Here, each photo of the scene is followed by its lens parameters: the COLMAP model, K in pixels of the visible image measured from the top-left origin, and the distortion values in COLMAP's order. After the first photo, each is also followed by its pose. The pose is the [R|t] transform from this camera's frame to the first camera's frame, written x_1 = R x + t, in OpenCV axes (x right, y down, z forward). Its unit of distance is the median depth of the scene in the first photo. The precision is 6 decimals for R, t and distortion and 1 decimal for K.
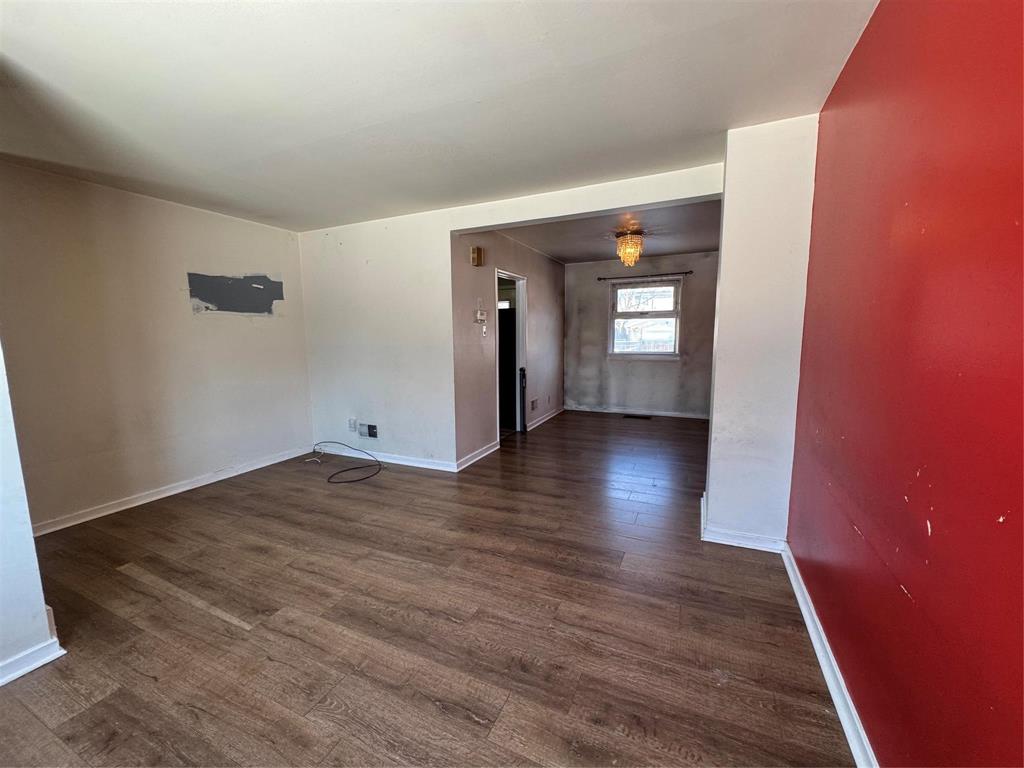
lens RADIAL K [[409.1, 0, 512.3], [0, 409.1, 385.2], [0, 0, 1]] dist [-0.000543, 0.000072]
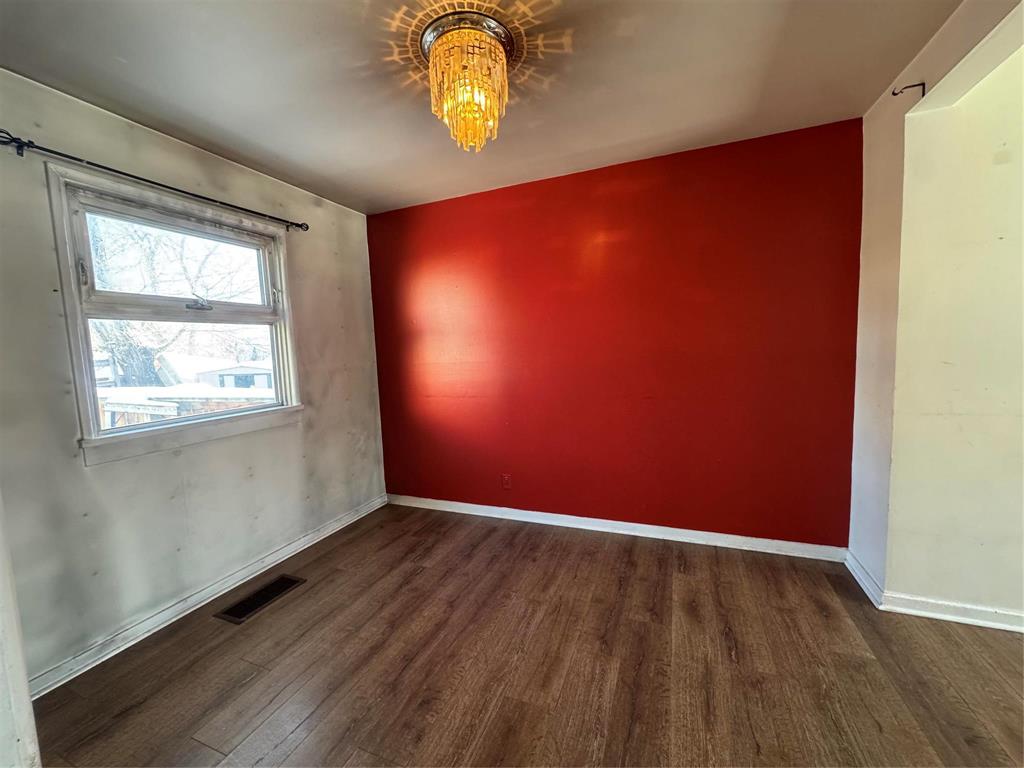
lens RADIAL K [[409.1, 0, 513.0], [0, 409.1, 385.0], [0, 0, 1]] dist [-0.000543, 0.000072]
pose [[-0.032715, -0.079365, 0.996309, -0.041116], [0.156881, 0.984078, 0.083542, -0.100098], [-0.987076, 0.159035, -0.019743, 0.781903]]
